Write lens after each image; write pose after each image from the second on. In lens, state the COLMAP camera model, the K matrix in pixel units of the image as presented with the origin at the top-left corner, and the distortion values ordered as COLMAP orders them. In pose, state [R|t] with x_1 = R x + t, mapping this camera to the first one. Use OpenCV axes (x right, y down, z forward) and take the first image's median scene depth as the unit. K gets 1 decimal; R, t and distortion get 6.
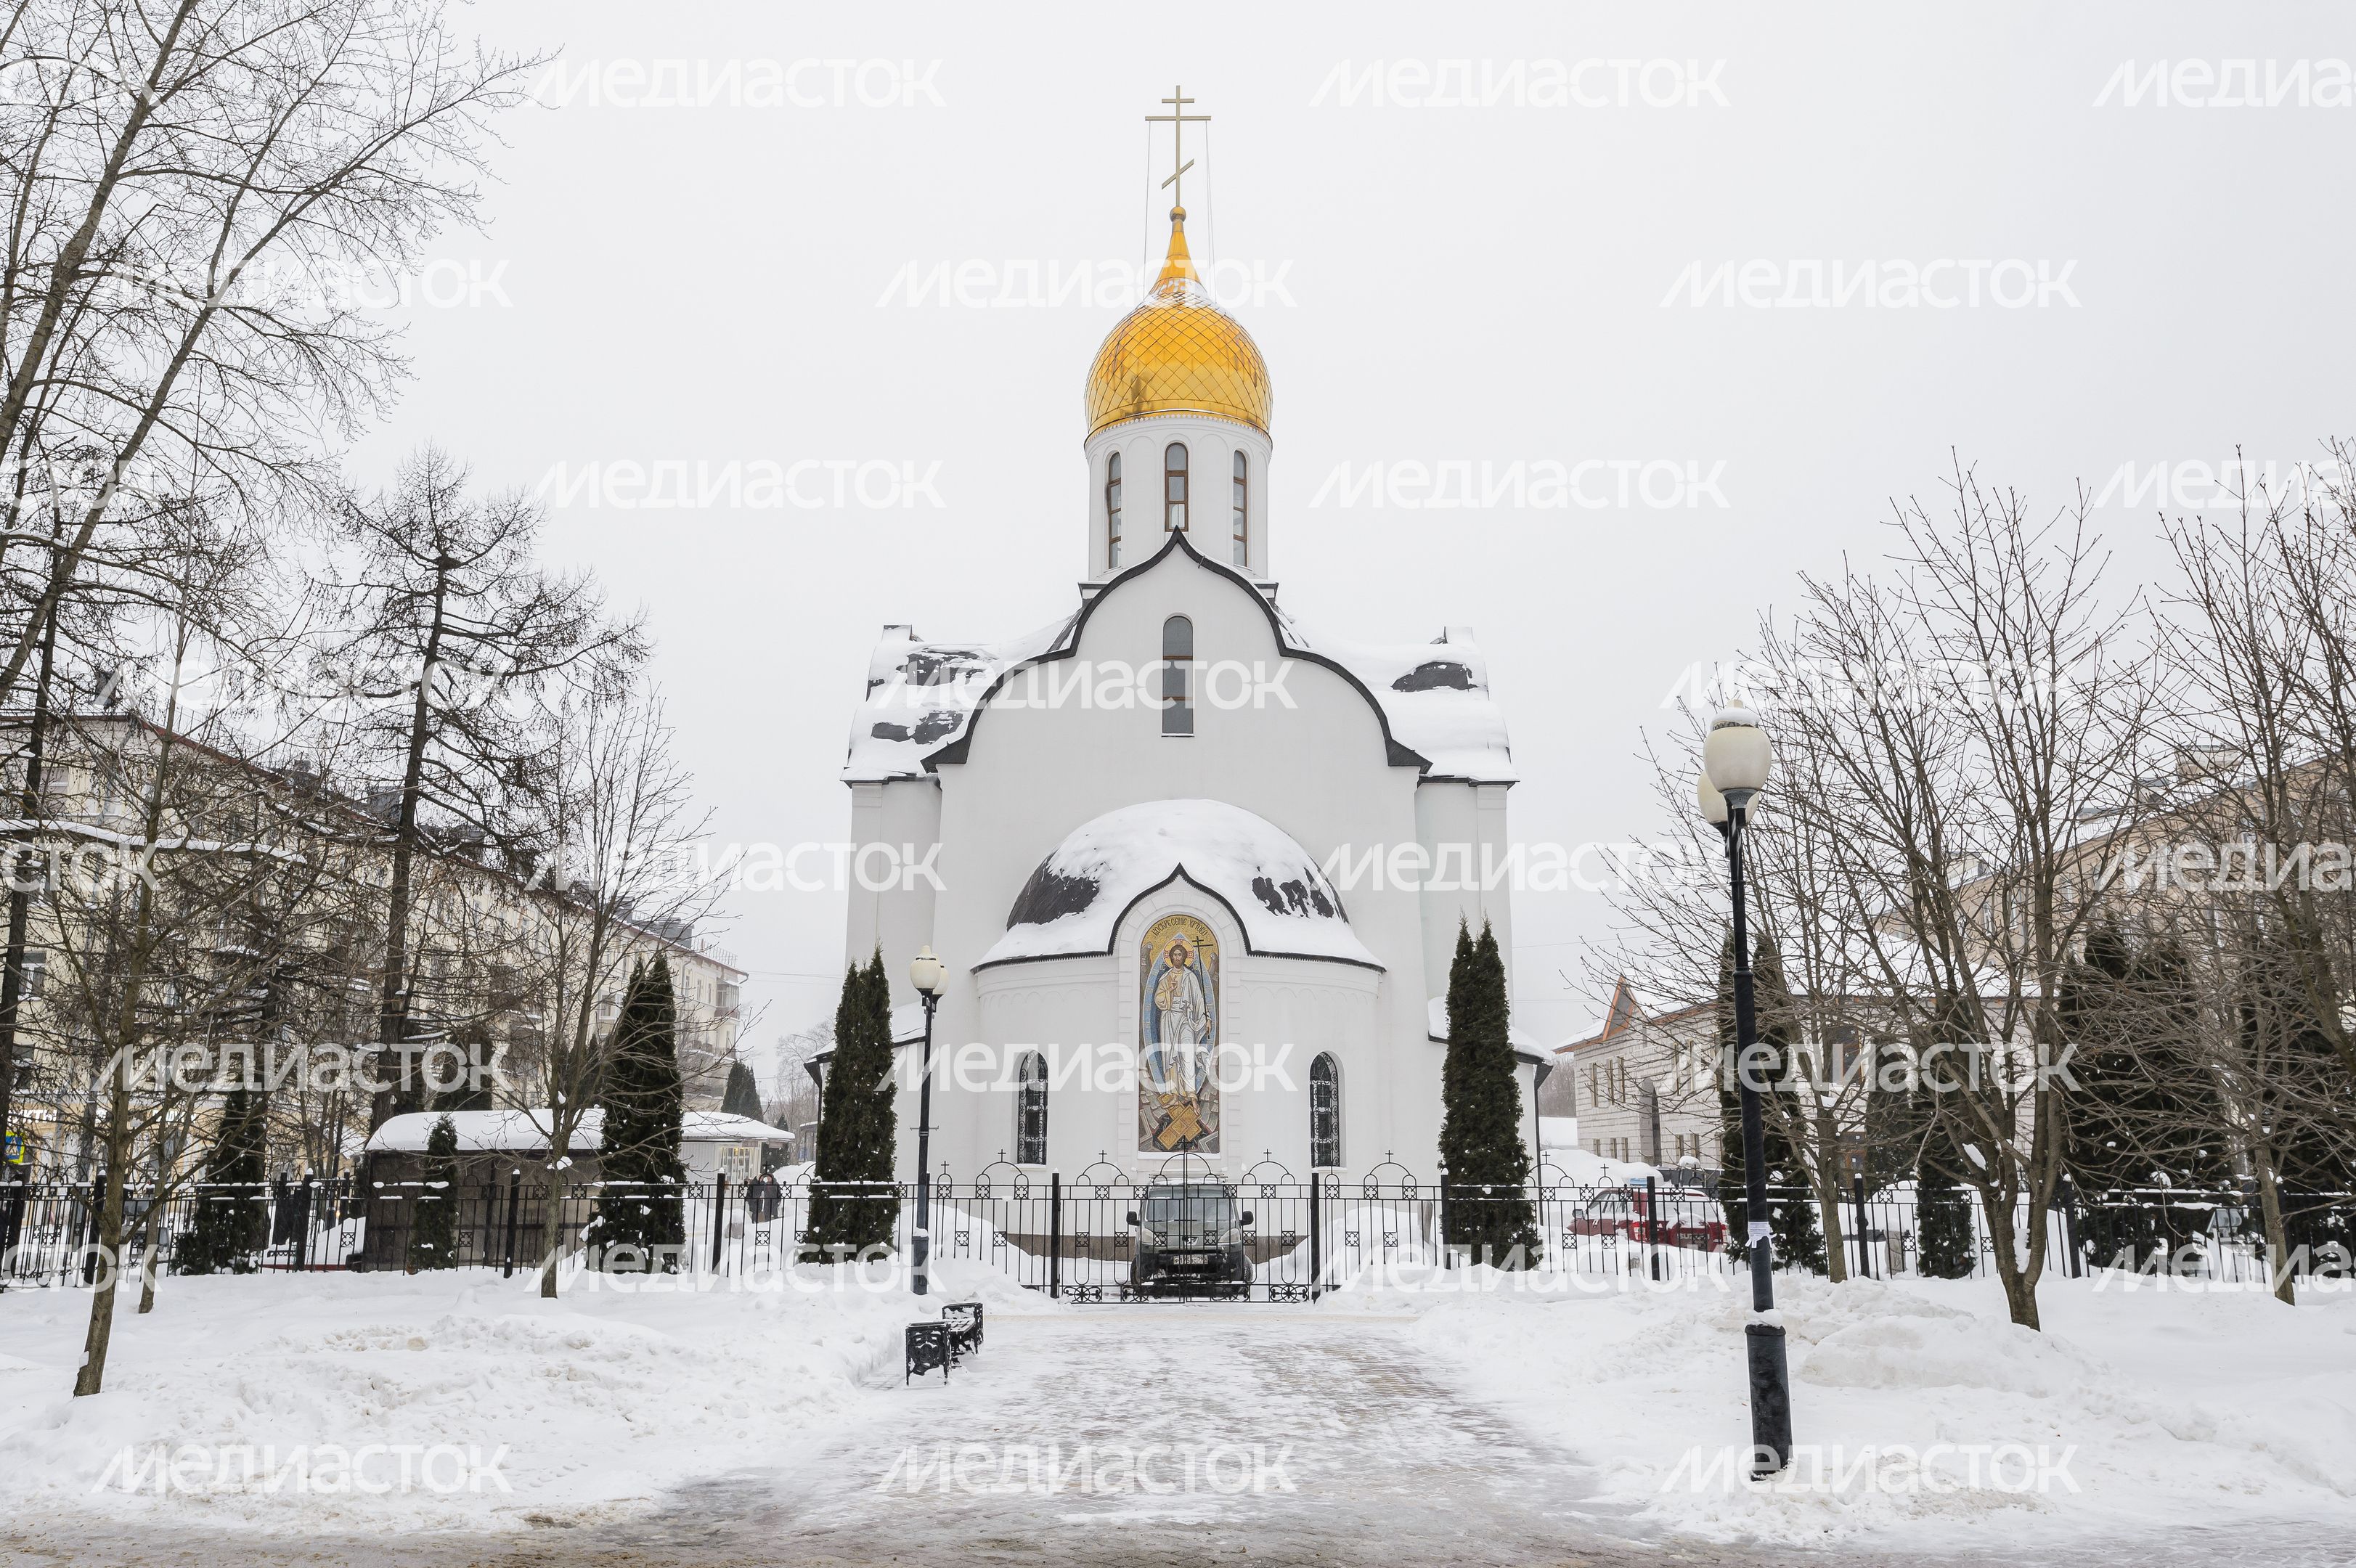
lens RADIAL K [[1851.7, 0, 1178.0], [0, 1851.7, 784.0], [0, 0, 1]] dist [0.001584, -0.000003]
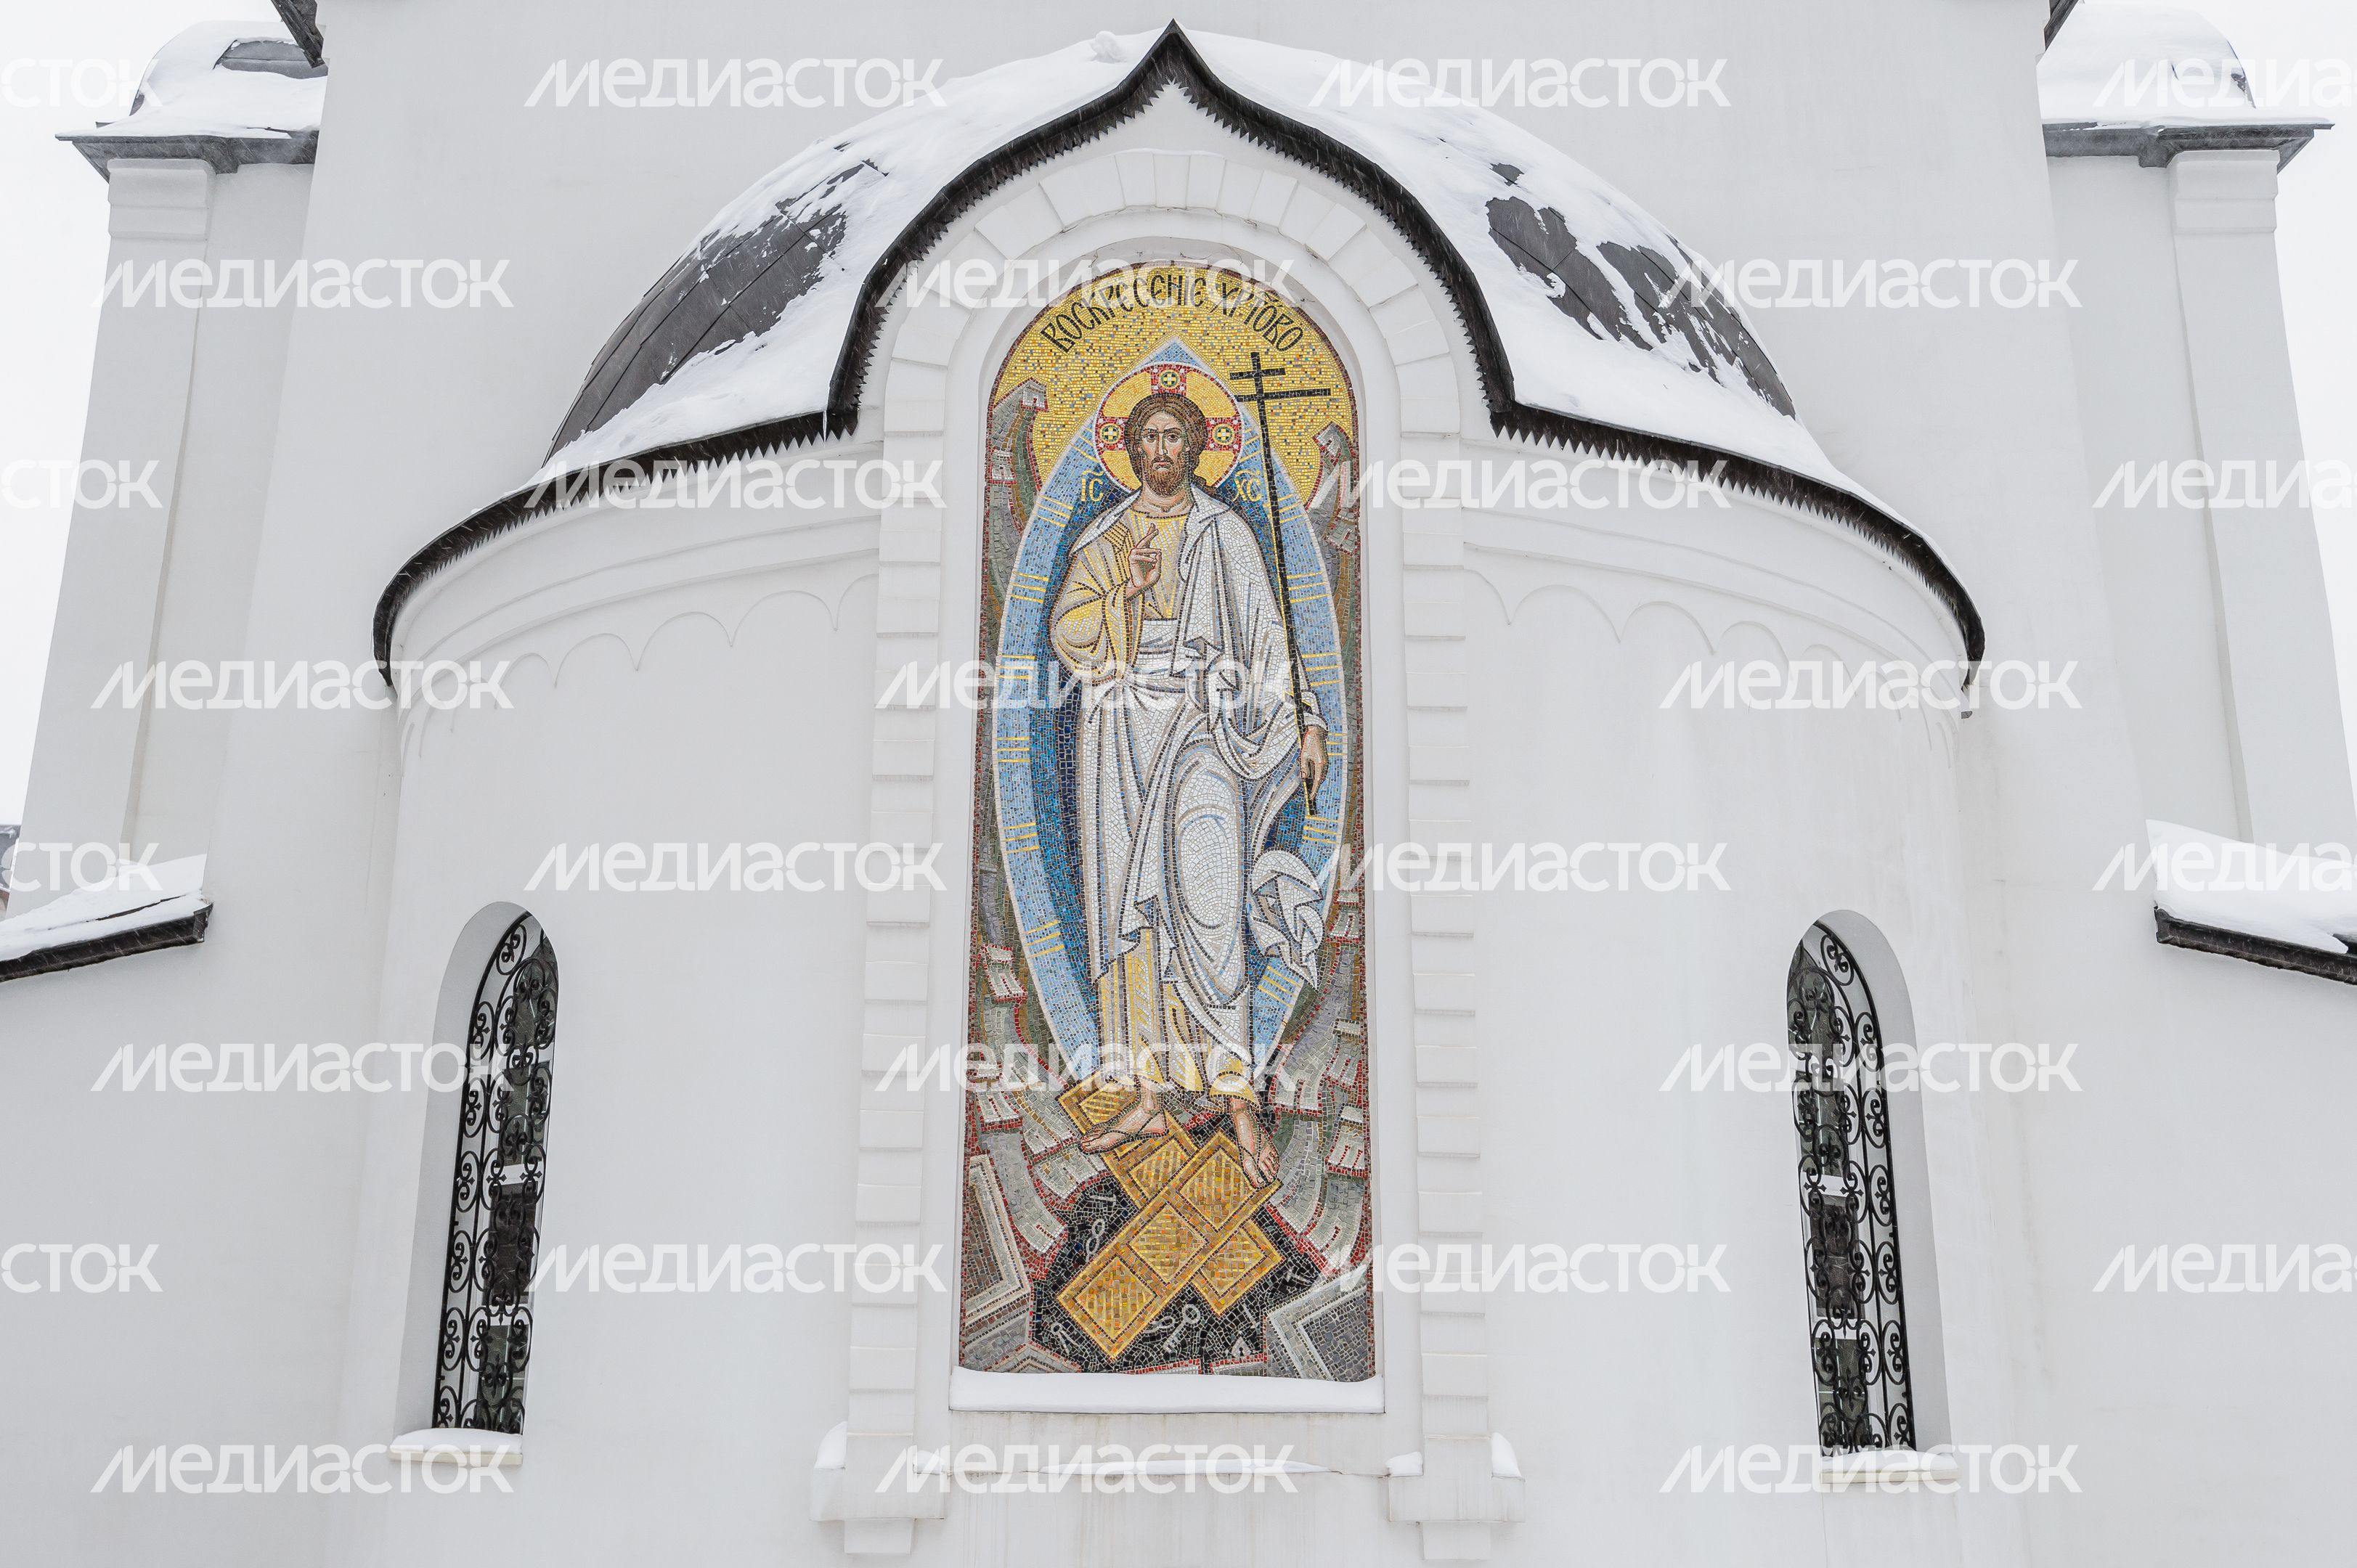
lens RADIAL K [[2484.3, 0, 1178.5], [0, 2484.3, 784.0], [0, 0, 1]] dist [0.009361, 0.005566]
pose [[0.999993, 0.000315, -0.003613, 0.002656], [-0.000497, 0.998723, -0.050523, 0.146811], [0.003593, 0.050524, 0.998716, 0.719272]]
